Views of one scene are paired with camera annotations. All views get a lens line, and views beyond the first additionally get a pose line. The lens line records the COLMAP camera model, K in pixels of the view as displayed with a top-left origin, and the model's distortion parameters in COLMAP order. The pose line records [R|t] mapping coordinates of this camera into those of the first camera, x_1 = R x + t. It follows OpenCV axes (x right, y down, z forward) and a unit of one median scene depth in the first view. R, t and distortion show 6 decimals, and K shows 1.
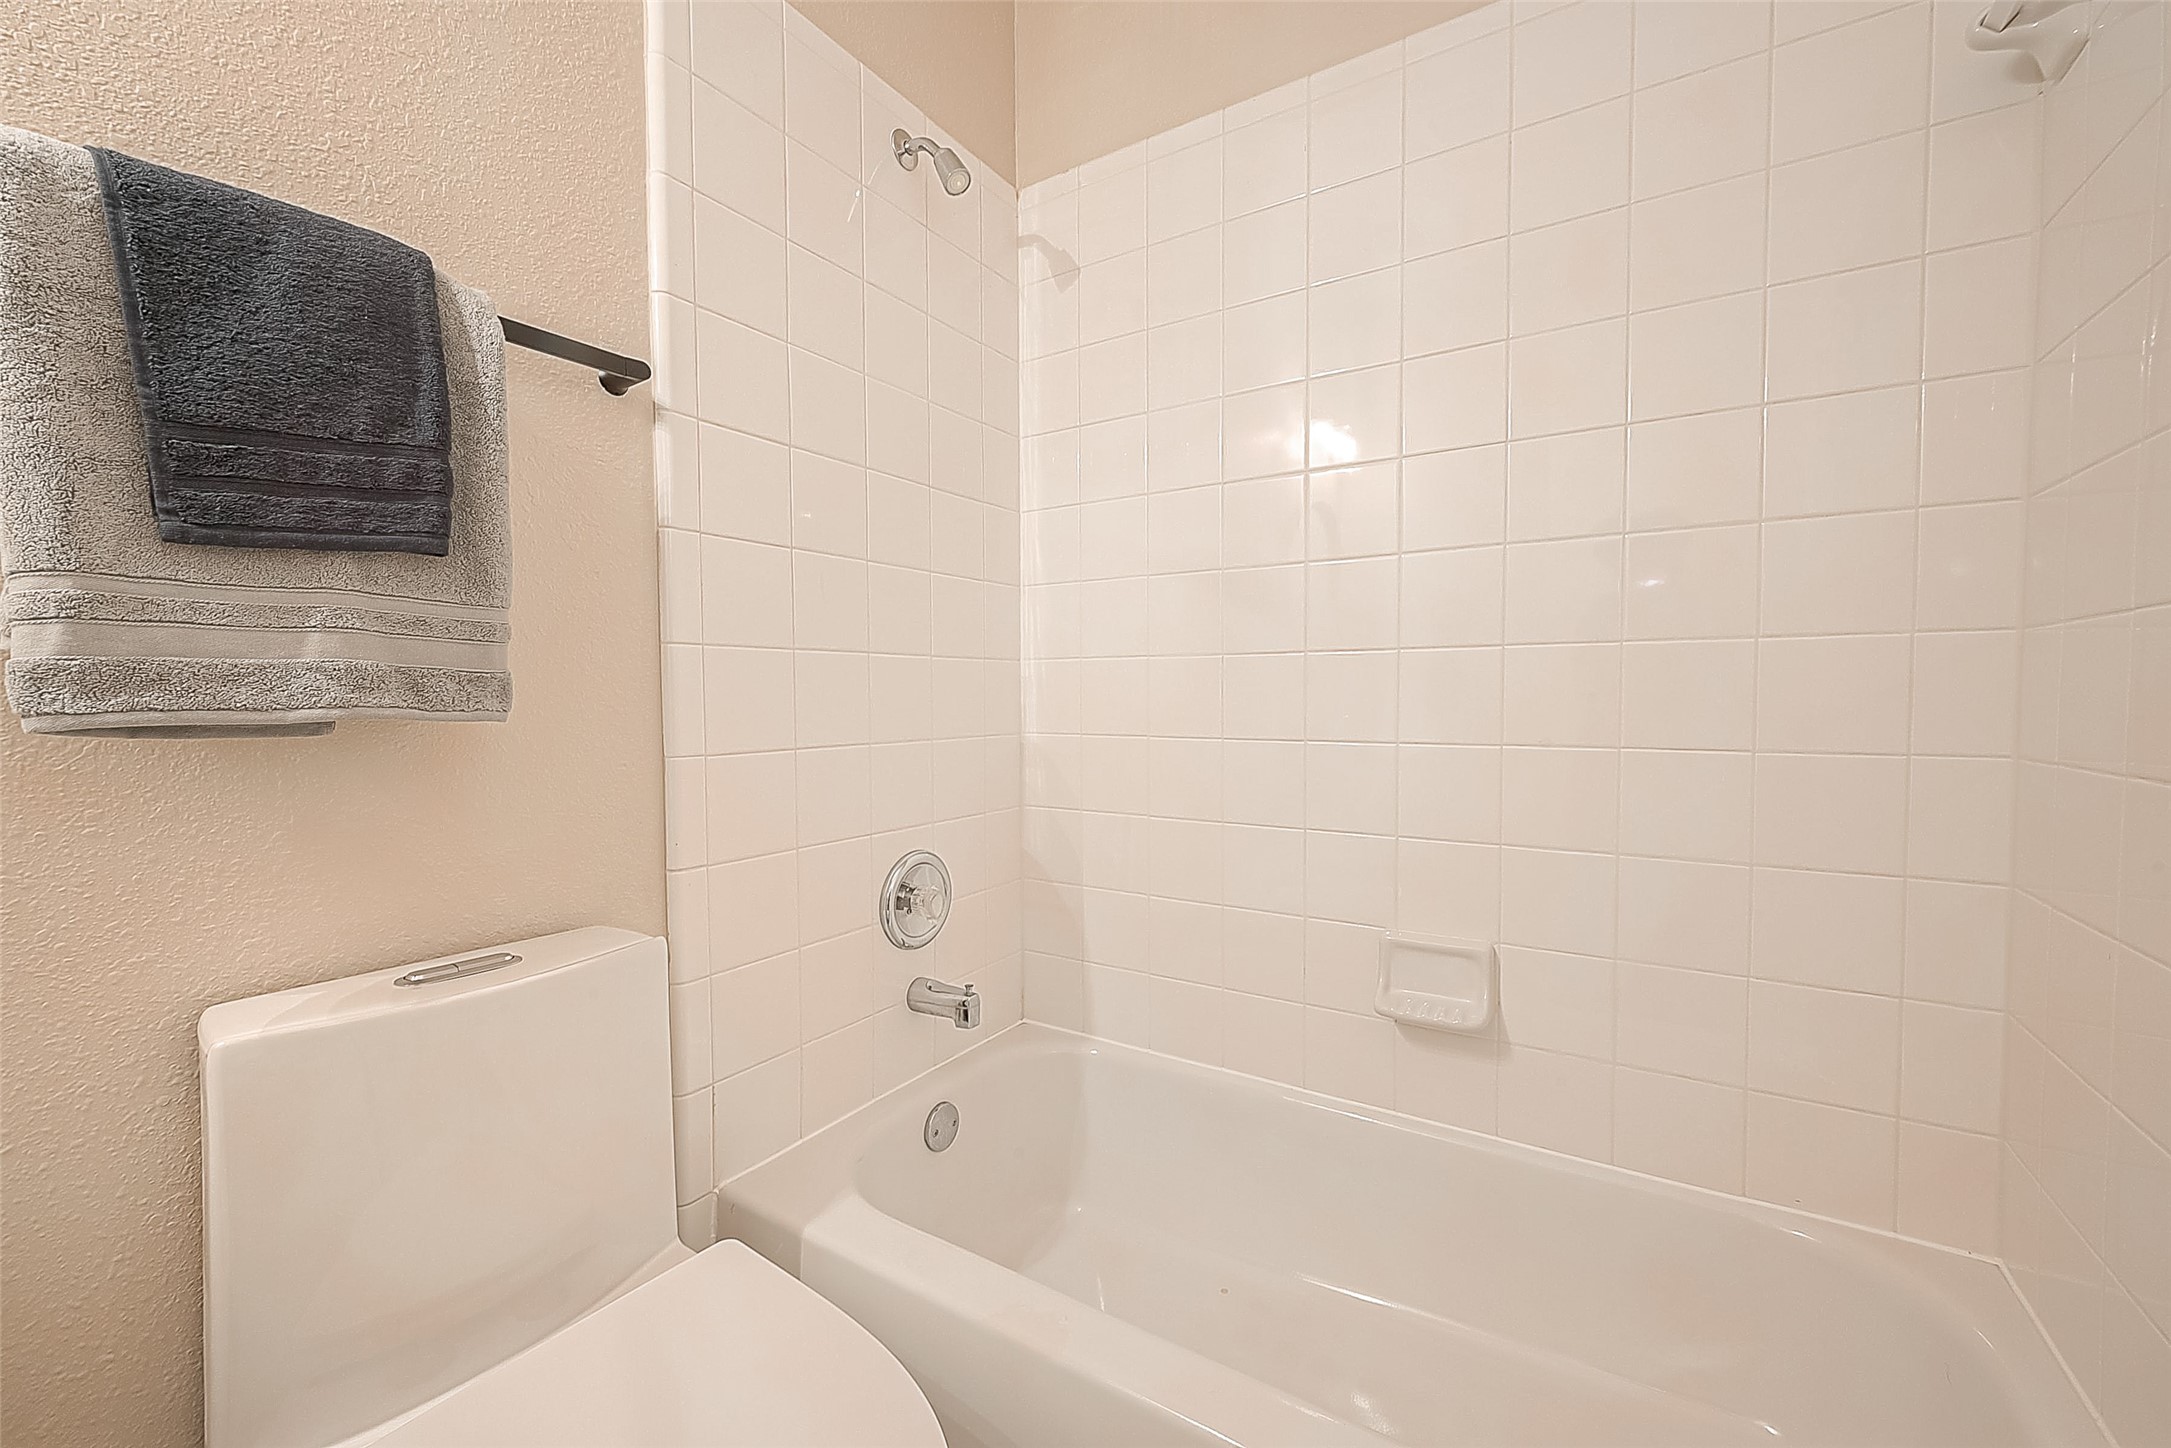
lens RADIAL K [[859.2, 0, 1084.3], [0, 859.2, 722.9], [0, 0, 1]] dist [-0.000725, 0.000503]
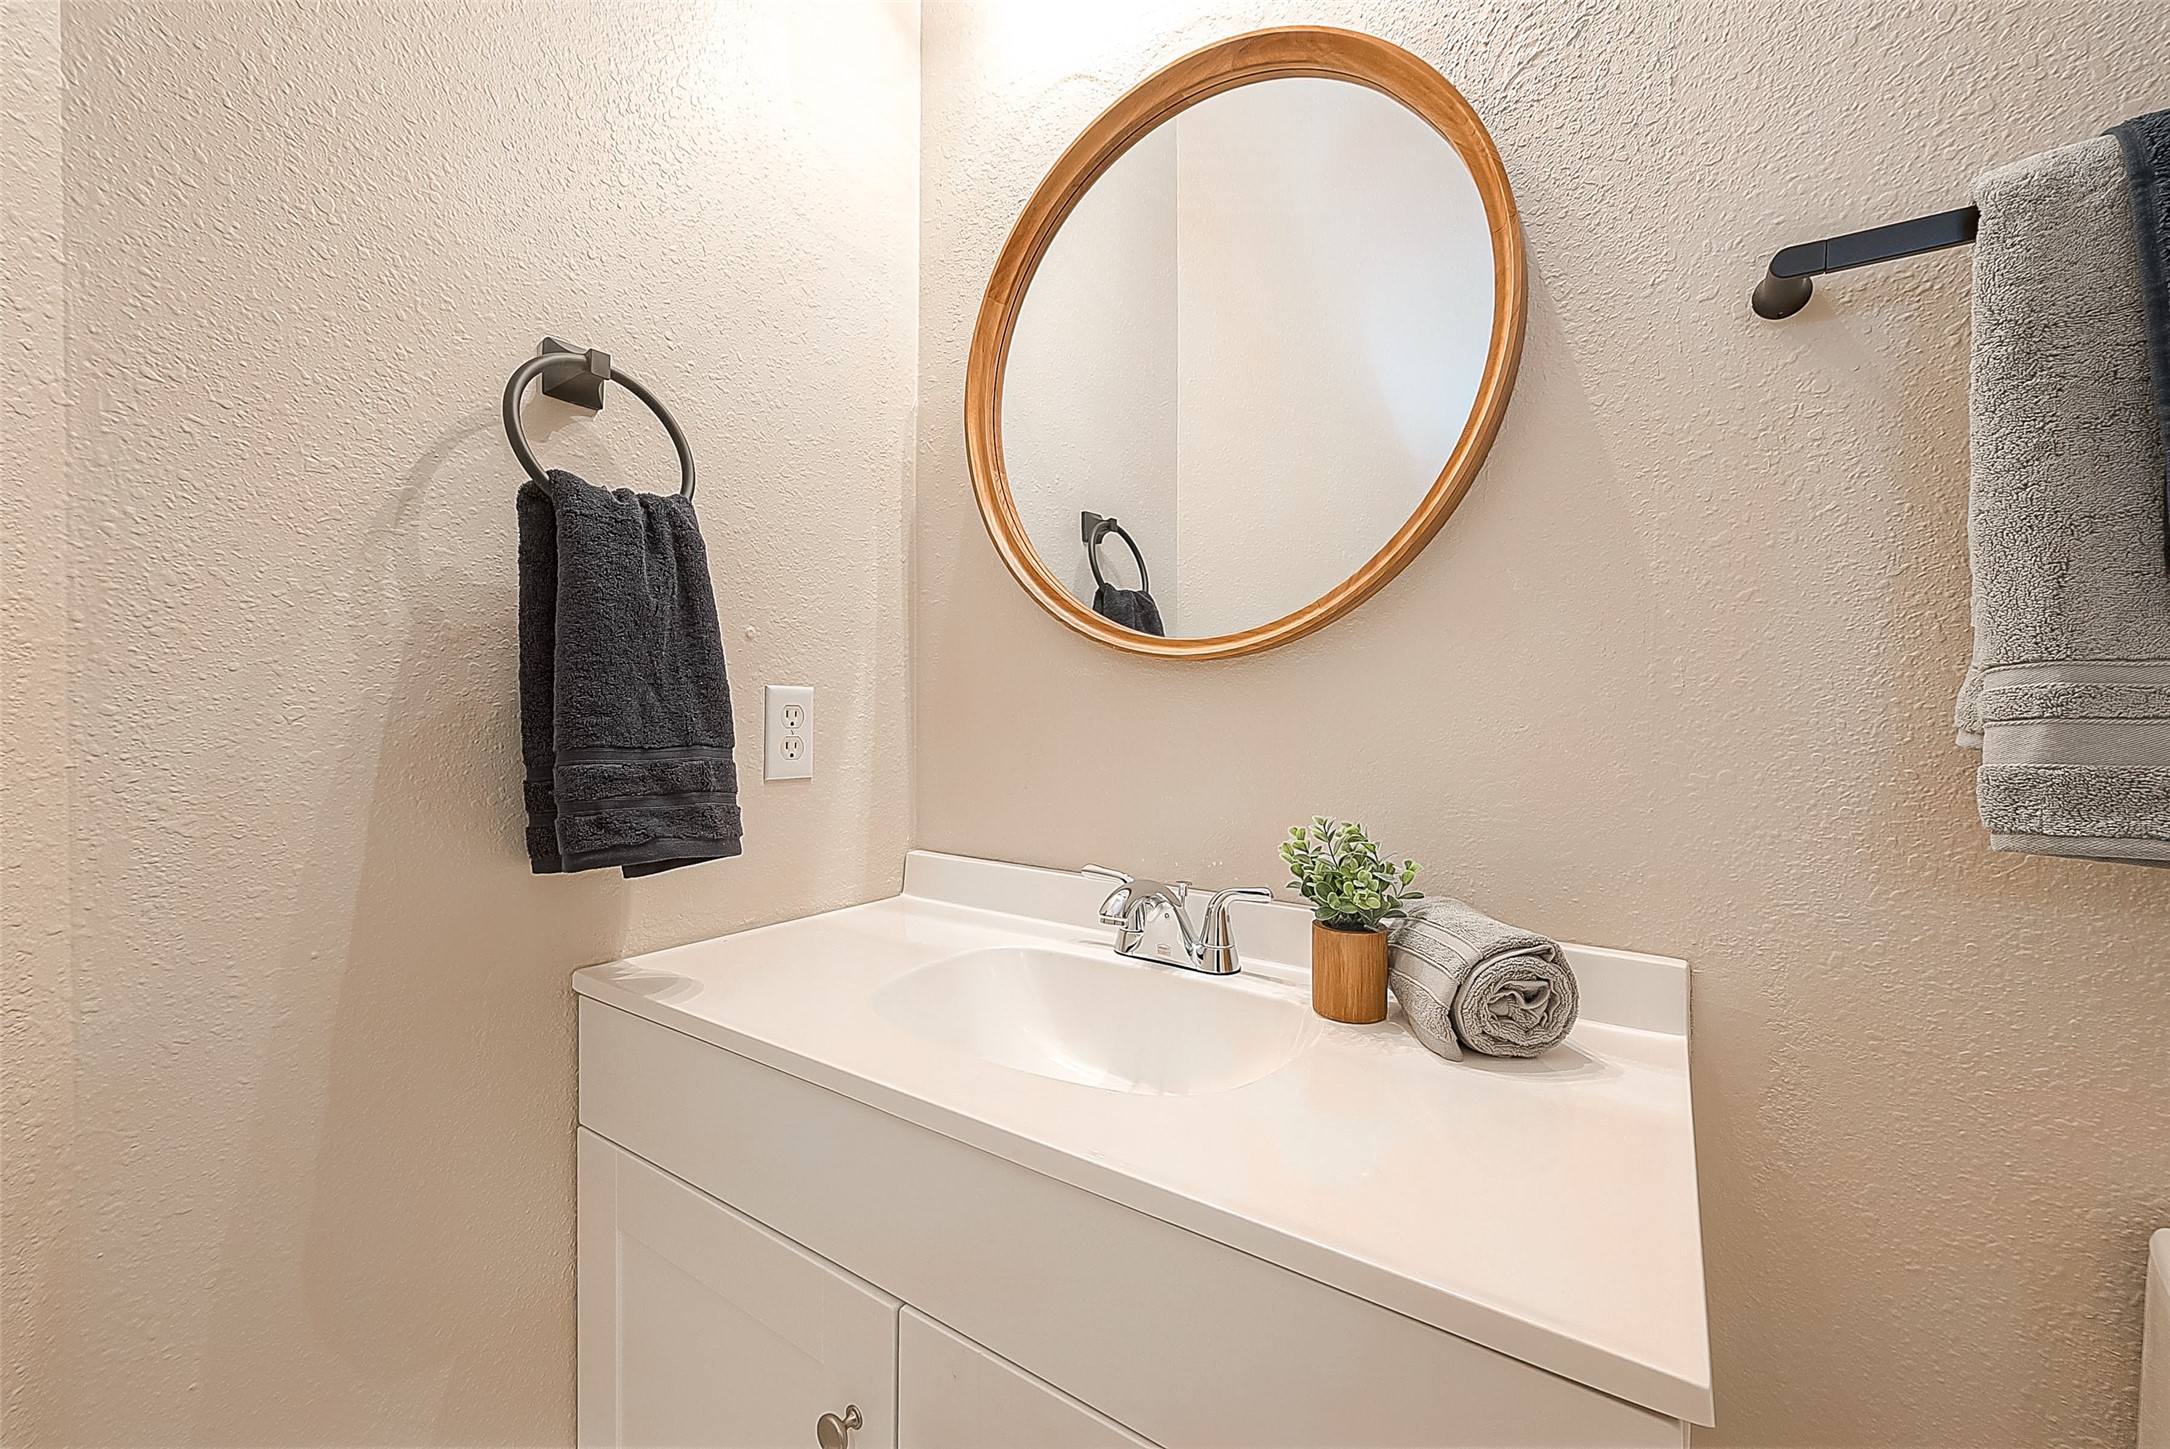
lens RADIAL K [[858.8, 0, 1083.8], [0, 858.8, 723.4], [0, 0, 1]] dist [-0.000725, 0.000503]
pose [[-0.040362, 0.020355, -0.998978, -0.315687], [-0.051159, 0.998439, 0.022411, -0.085683], [0.997875, 0.052011, -0.039258, 0.102920]]
